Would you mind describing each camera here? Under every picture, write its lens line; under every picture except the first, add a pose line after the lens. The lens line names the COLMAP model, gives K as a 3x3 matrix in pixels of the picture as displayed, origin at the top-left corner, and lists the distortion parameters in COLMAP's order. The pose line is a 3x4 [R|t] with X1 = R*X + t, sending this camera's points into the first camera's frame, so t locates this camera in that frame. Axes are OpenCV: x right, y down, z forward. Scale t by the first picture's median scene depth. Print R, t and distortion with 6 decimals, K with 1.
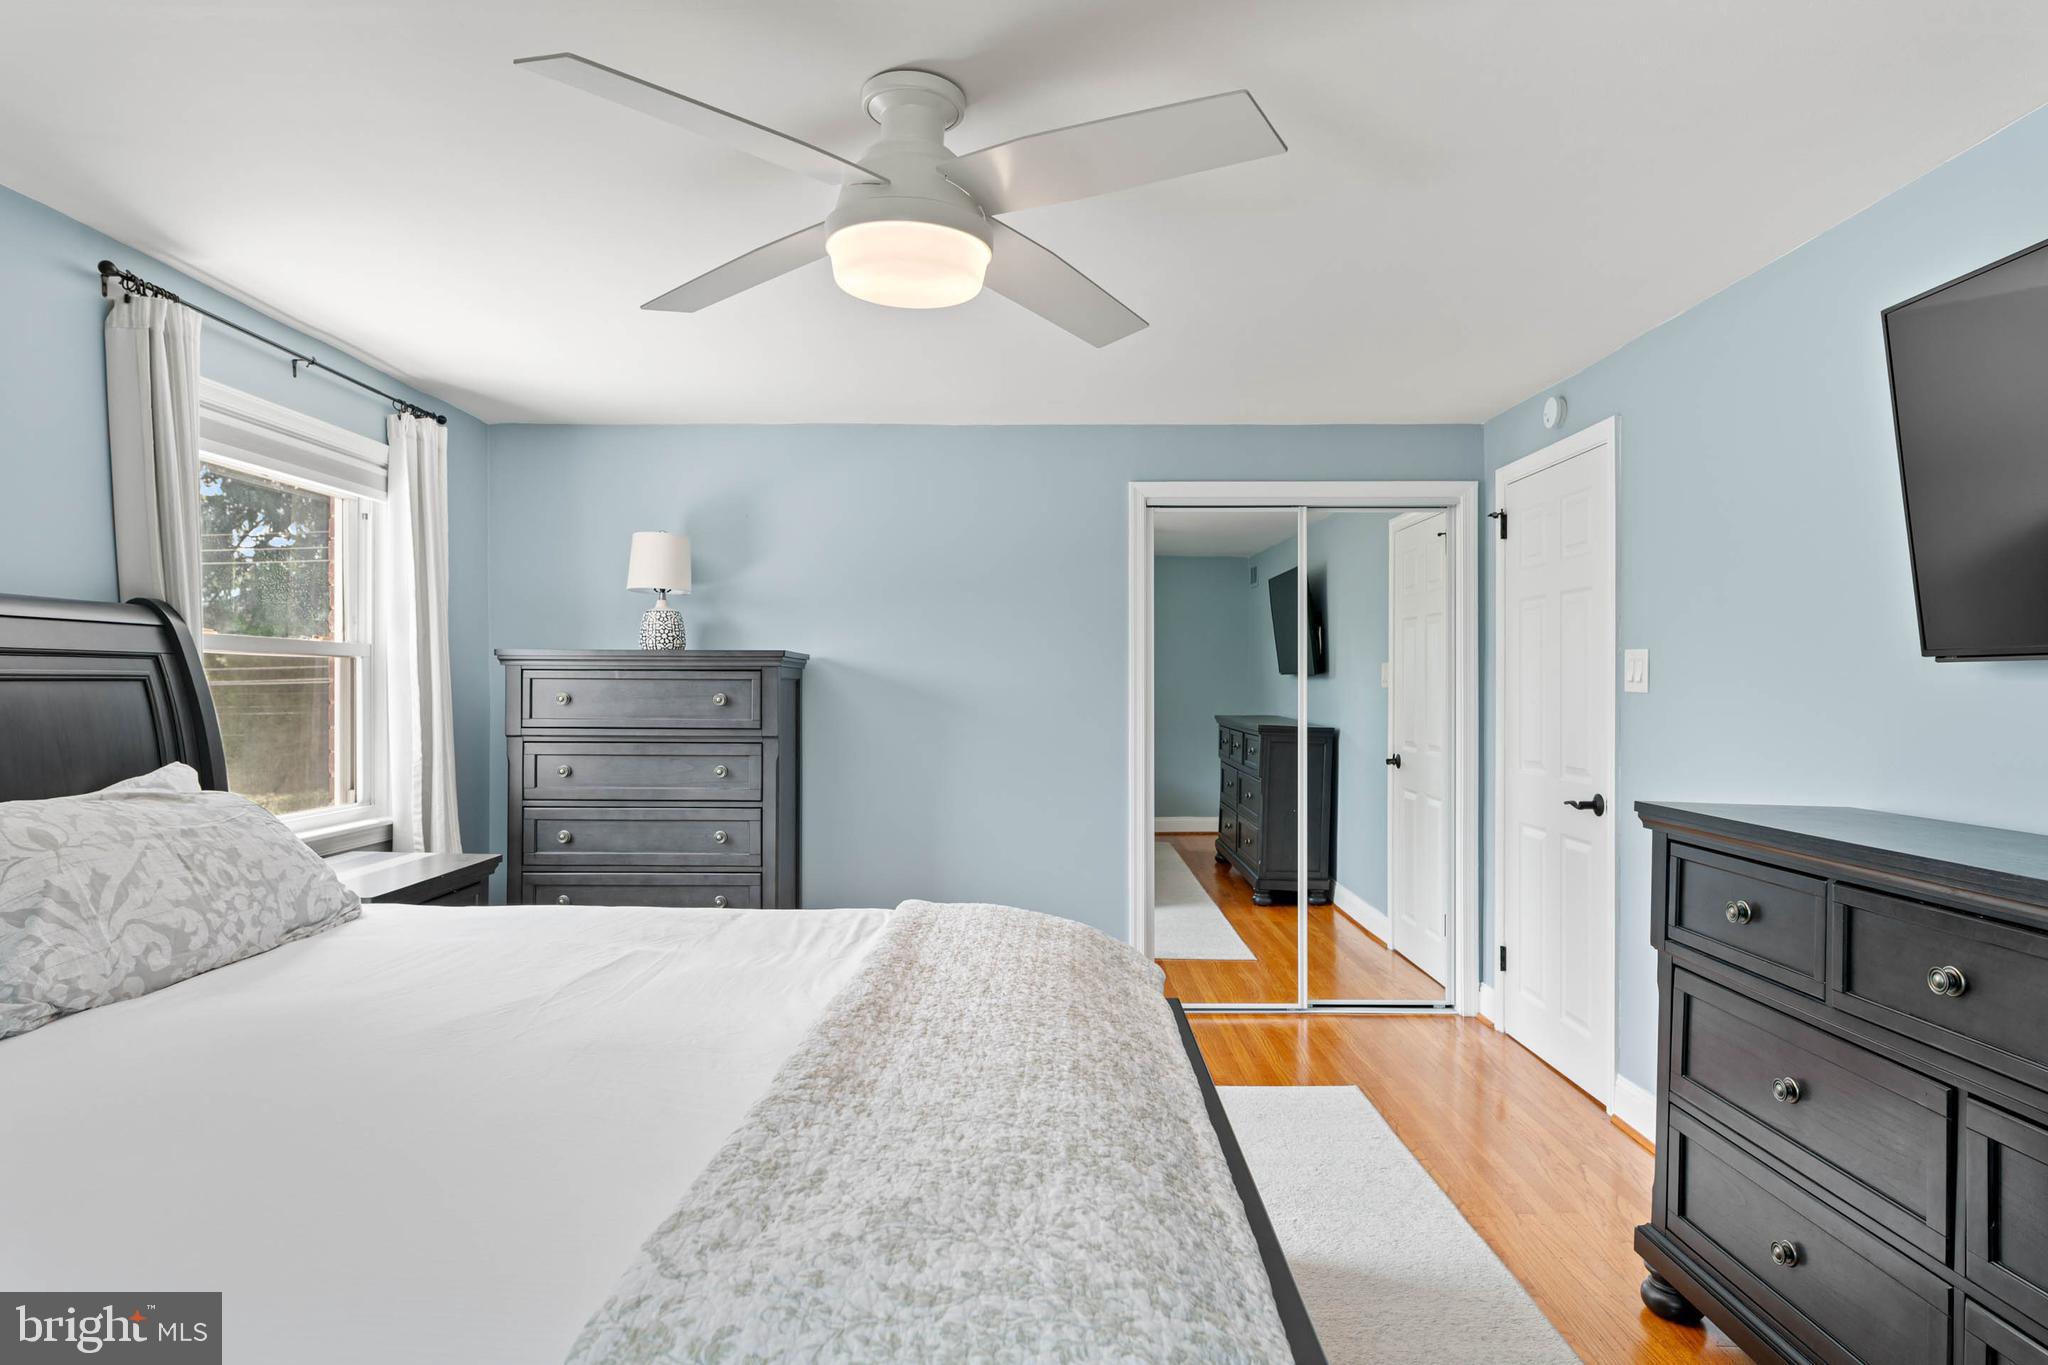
lens RADIAL K [[1173.8, 0, 1023.6], [0, 1173.8, 686.2], [0, 0, 1]] dist [-0.000556, 0.000786]
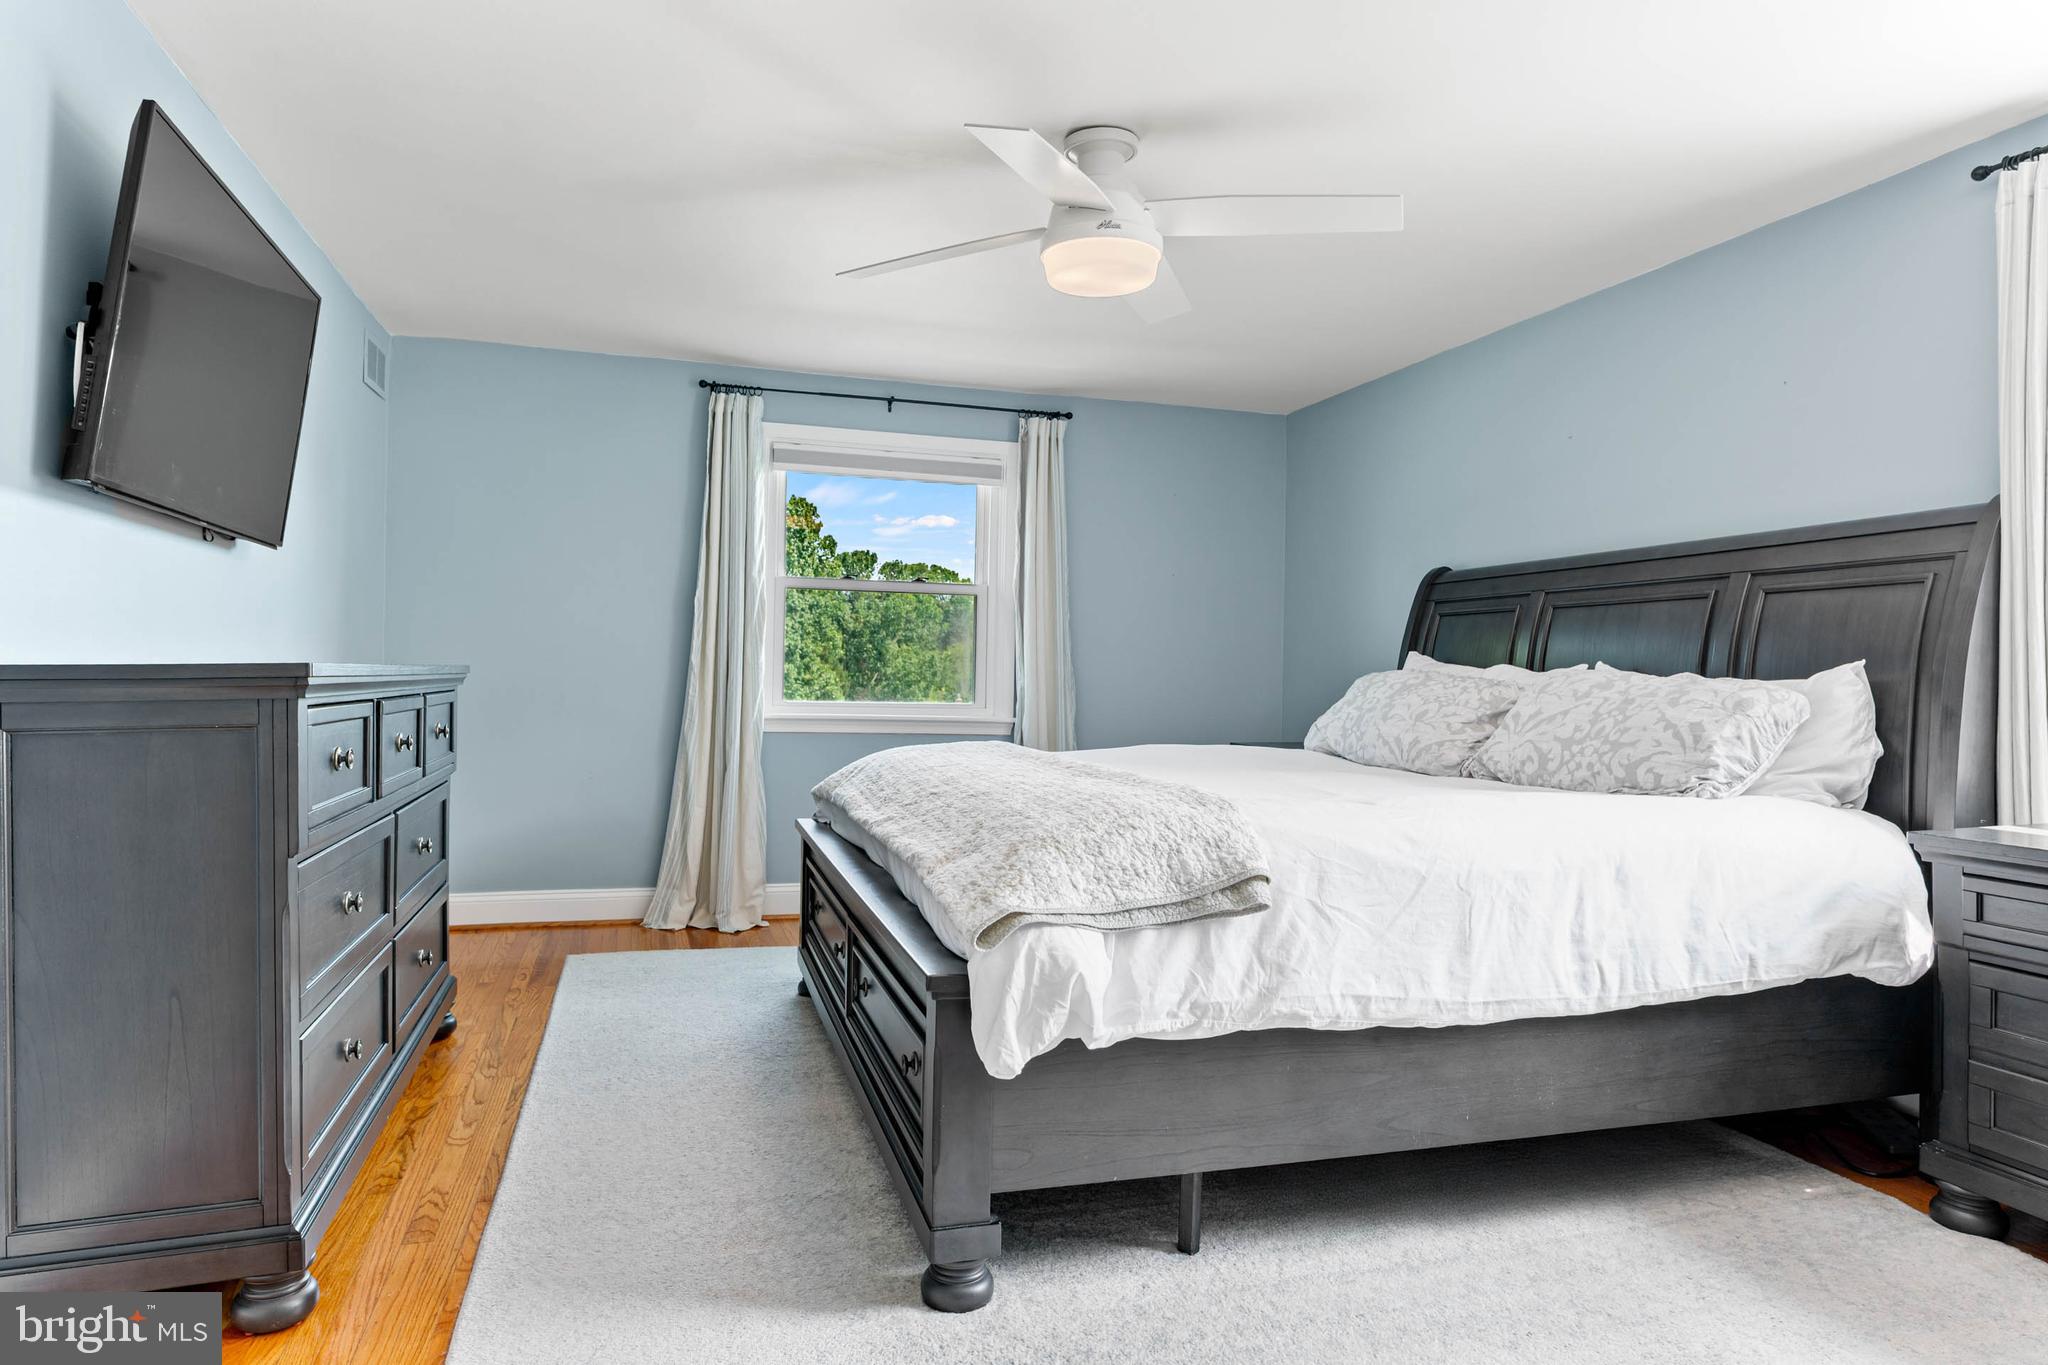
lens RADIAL K [[1173.8, 0, 1023.6], [0, 1173.8, 686.2], [0, 0, 1]] dist [-0.000556, 0.000786]
pose [[-0.954147, -0.010220, -0.299163, 0.359418], [-0.013715, 0.999860, 0.009587, 0.108370], [0.299023, 0.013251, -0.954154, 2.129647]]
